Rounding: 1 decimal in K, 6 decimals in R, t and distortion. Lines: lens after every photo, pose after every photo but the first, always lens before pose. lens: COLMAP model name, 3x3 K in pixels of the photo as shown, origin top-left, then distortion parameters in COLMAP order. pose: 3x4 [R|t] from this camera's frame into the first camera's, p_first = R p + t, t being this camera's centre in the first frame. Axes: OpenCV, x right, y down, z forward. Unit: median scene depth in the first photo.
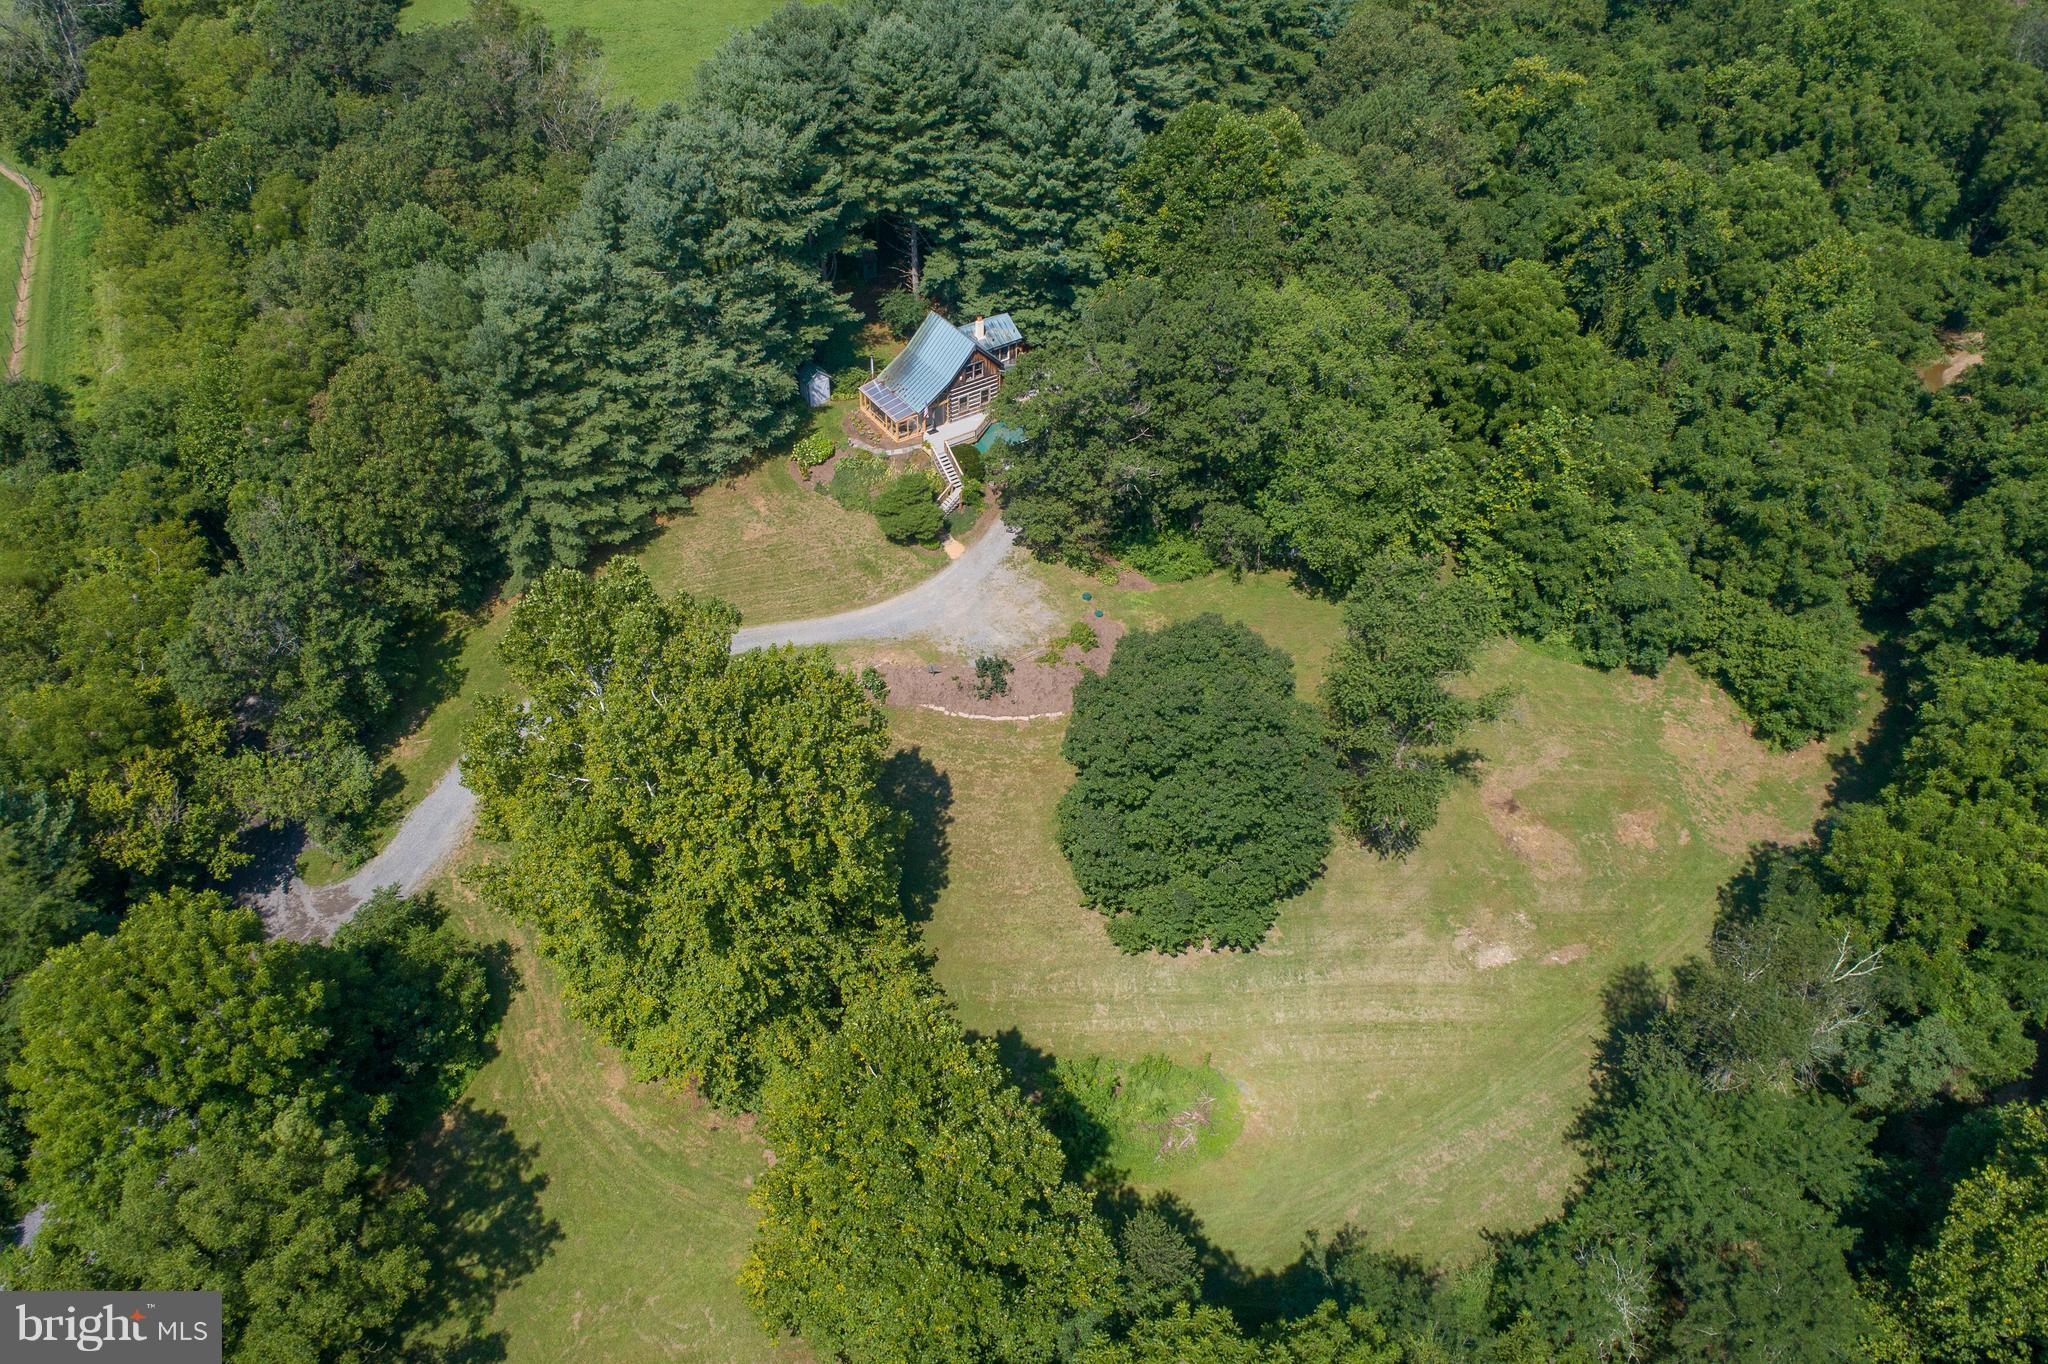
lens RADIAL K [[1373.1, 0, 1024.0], [0, 1373.1, 682.0], [0, 0, 1]] dist [-0.006783, -0.001404]
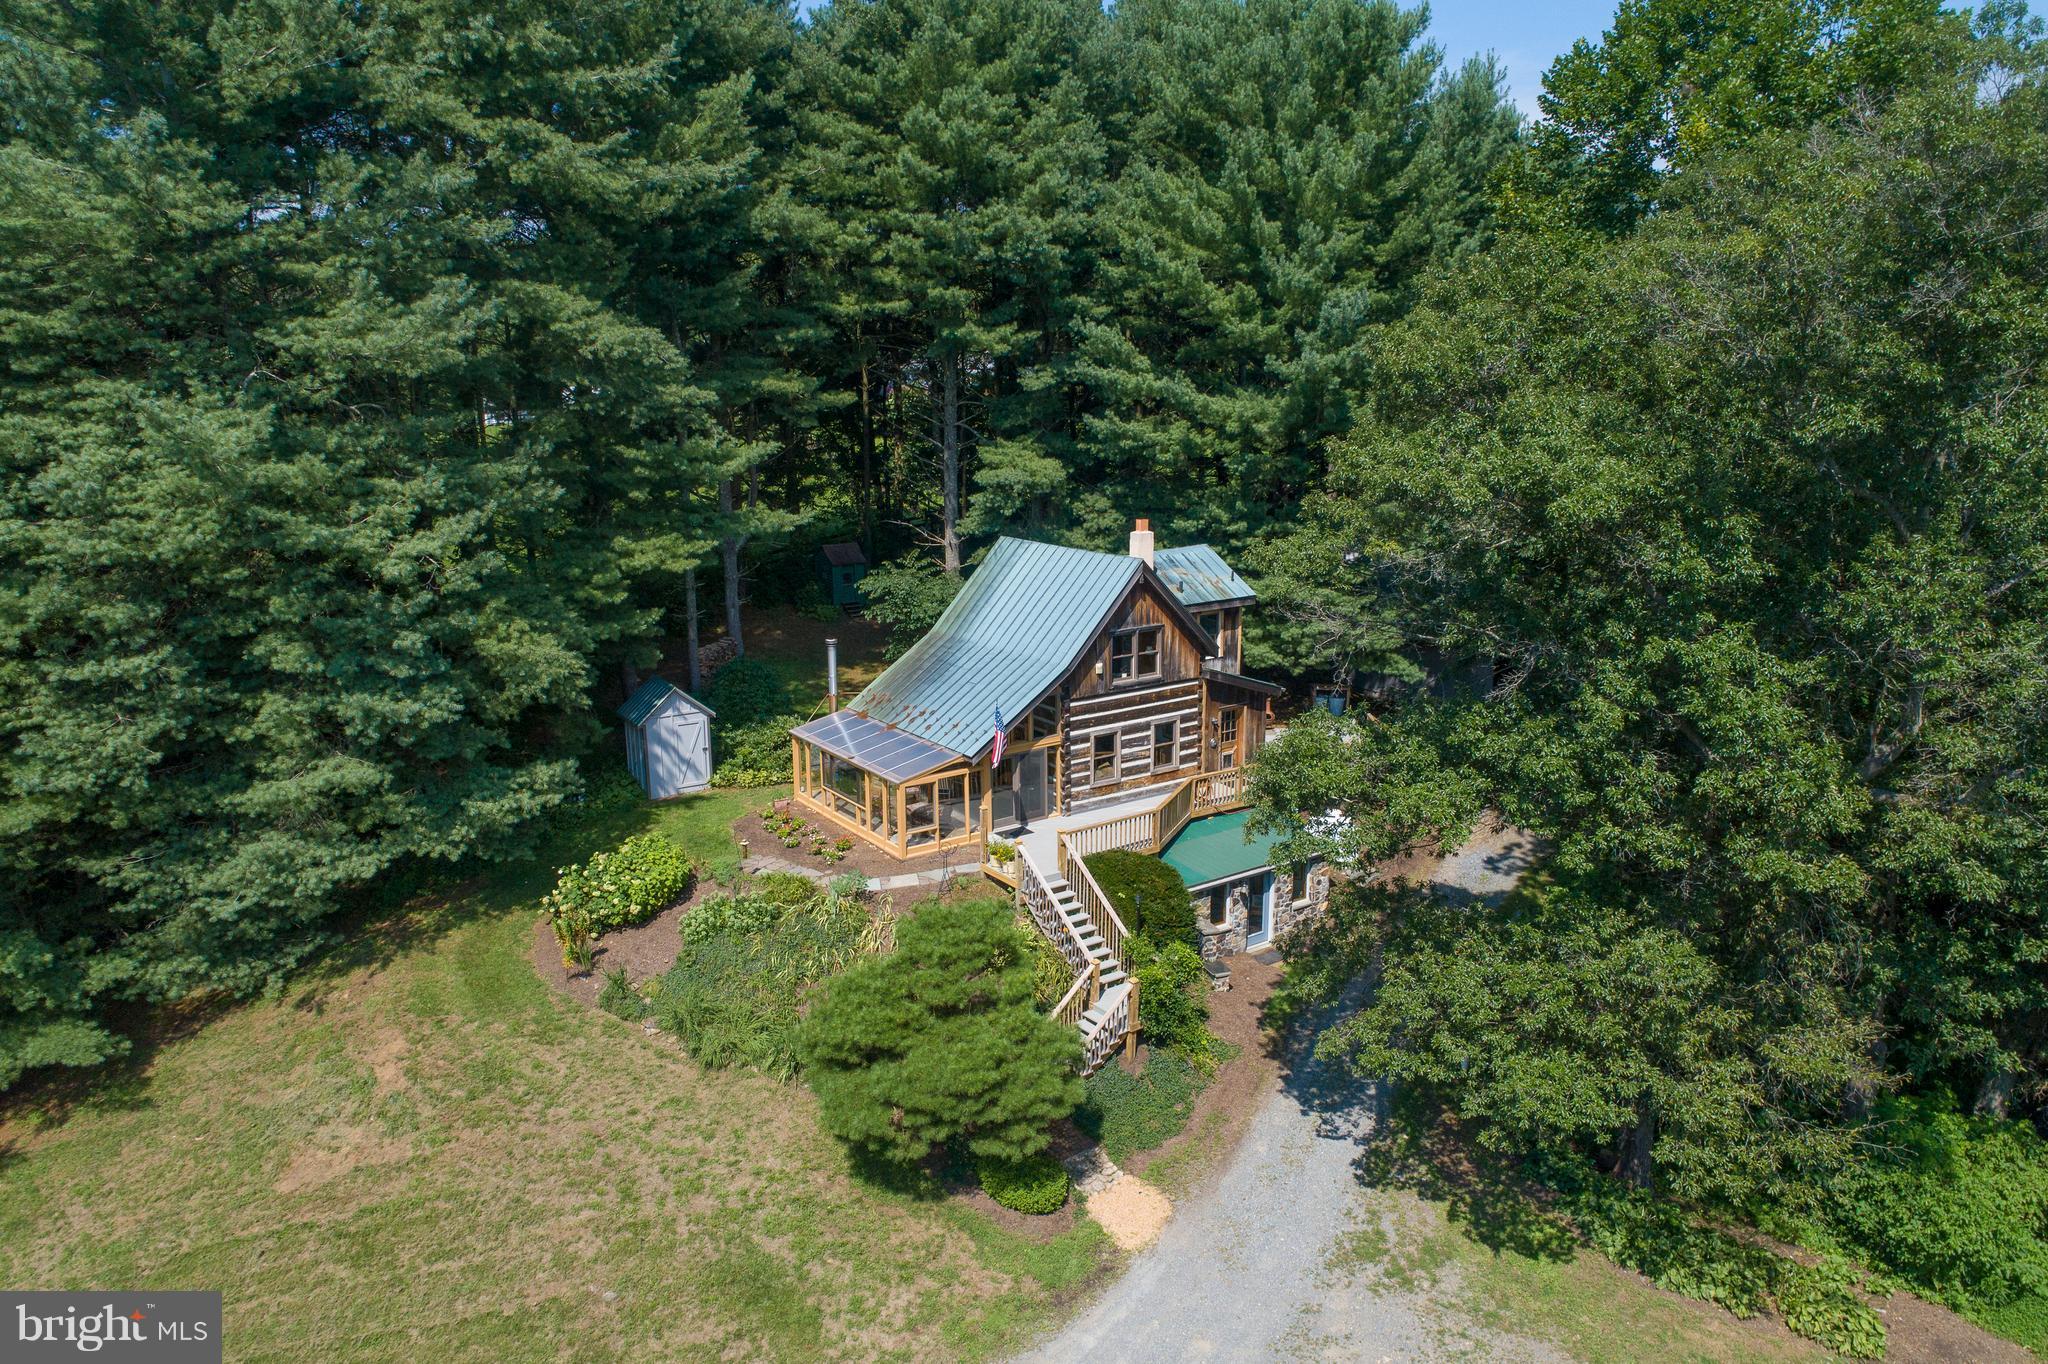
lens RADIAL K [[1373.1, 0, 1024.0], [0, 1373.1, 682.0], [0, 0, 1]] dist [-0.006783, -0.001404]
pose [[0.999627, -0.026984, 0.004214, -0.065855], [0.025439, 0.863794, -0.503203, -0.054013], [0.009939, 0.503123, 0.864158, 0.723410]]
